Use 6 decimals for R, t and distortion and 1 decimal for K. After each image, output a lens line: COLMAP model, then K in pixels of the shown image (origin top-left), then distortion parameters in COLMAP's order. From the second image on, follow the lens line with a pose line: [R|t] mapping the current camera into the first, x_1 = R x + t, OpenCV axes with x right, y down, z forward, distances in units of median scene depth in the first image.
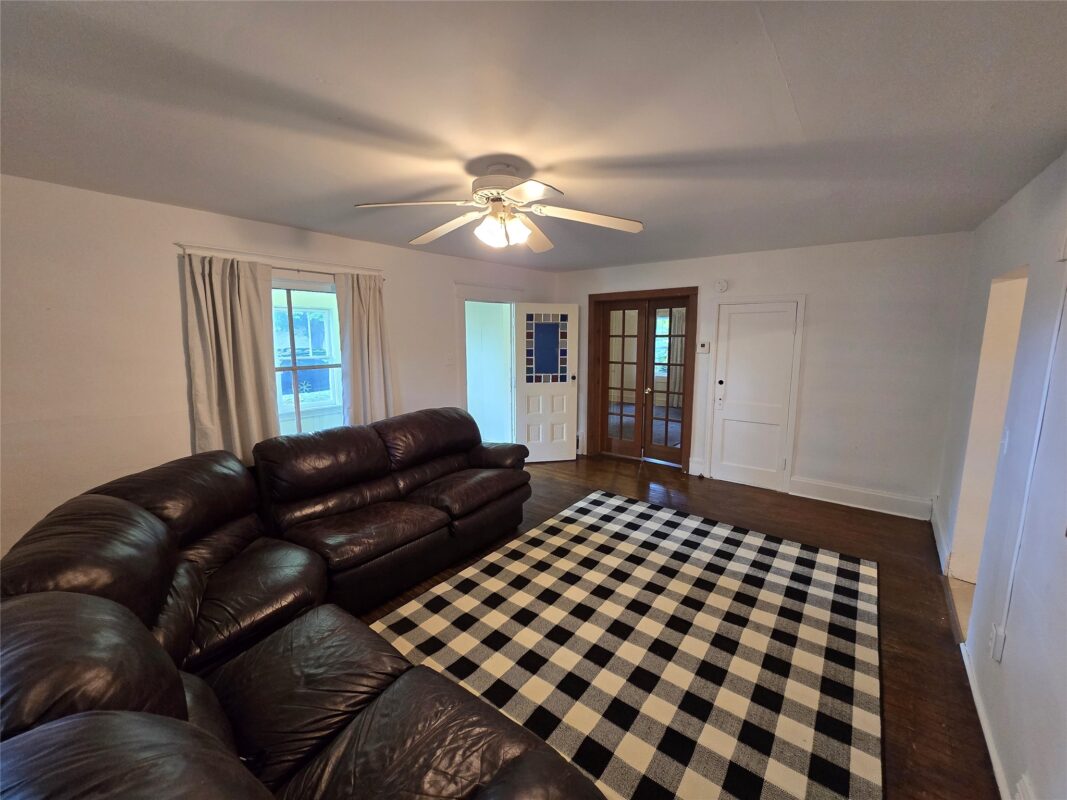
lens RADIAL K [[434.7, 0, 528.1], [0, 434.7, 399.1], [0, 0, 1]] dist [-0.004351, -0.000316]
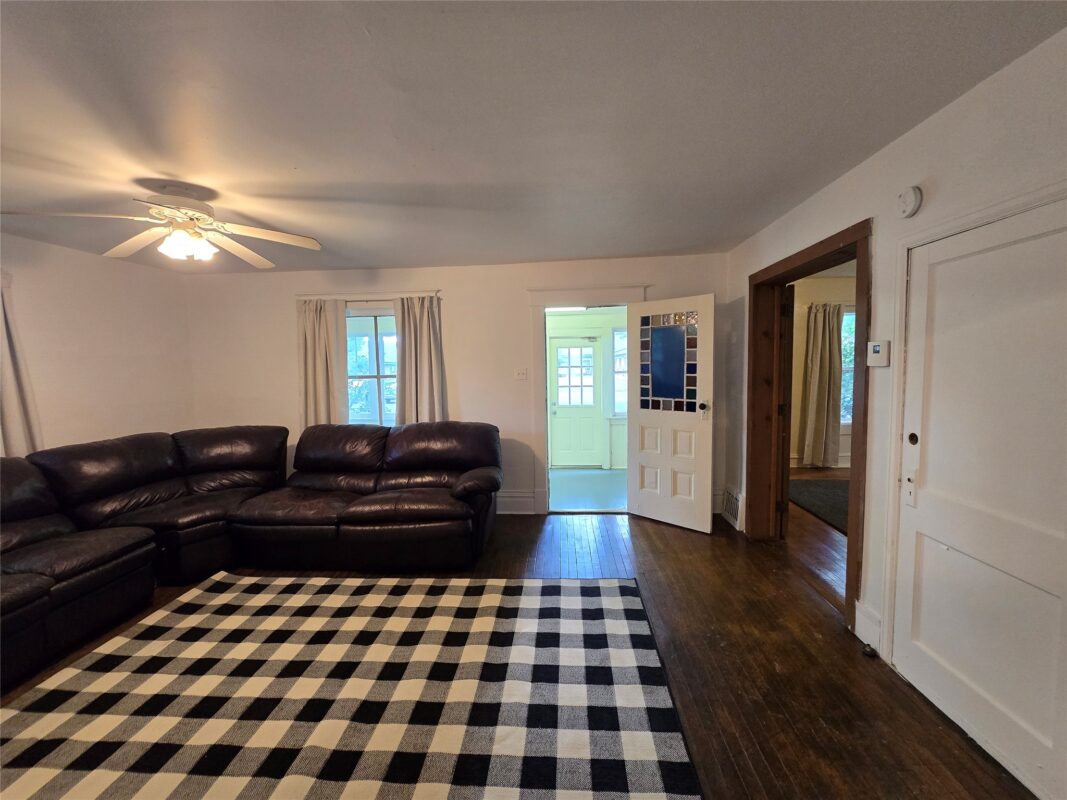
lens RADIAL K [[434.7, 0, 535.6], [0, 434.7, 399.7], [0, 0, 1]] dist [-0.004351, -0.000316]
pose [[0.562417, 0.059337, -0.824722, 0.519573], [-0.104560, 0.994519, 0.000249, -0.034353], [0.820216, 0.086093, 0.565538, 0.434741]]
